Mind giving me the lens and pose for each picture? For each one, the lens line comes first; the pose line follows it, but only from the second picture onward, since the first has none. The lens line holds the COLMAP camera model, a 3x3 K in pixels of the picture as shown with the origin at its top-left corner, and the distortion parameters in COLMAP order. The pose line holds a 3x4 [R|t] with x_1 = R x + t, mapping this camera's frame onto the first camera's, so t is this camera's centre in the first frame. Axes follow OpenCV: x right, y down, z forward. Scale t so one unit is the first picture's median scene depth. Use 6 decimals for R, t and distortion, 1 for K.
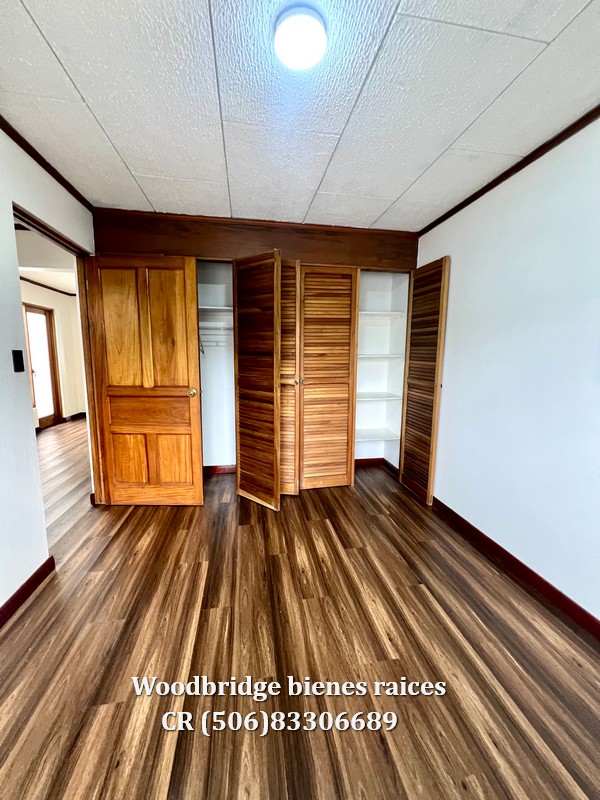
lens RADIAL K [[320.2, 0, 299.4], [0, 320.2, 398.6], [0, 0, 1]] dist [-0.003457, 0.000460]
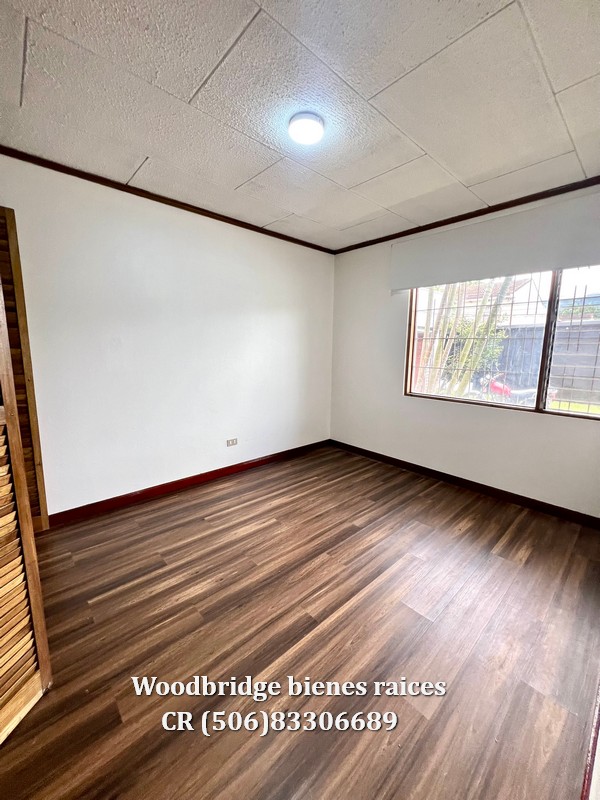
lens RADIAL K [[320.2, 0, 298.3], [0, 320.2, 399.2], [0, 0, 1]] dist [-0.003457, 0.000460]
pose [[-0.543746, -0.148033, 0.826091, -0.876479], [0.092125, 0.967845, 0.234073, -0.178410], [-0.834178, 0.203380, -0.512624, 1.294772]]
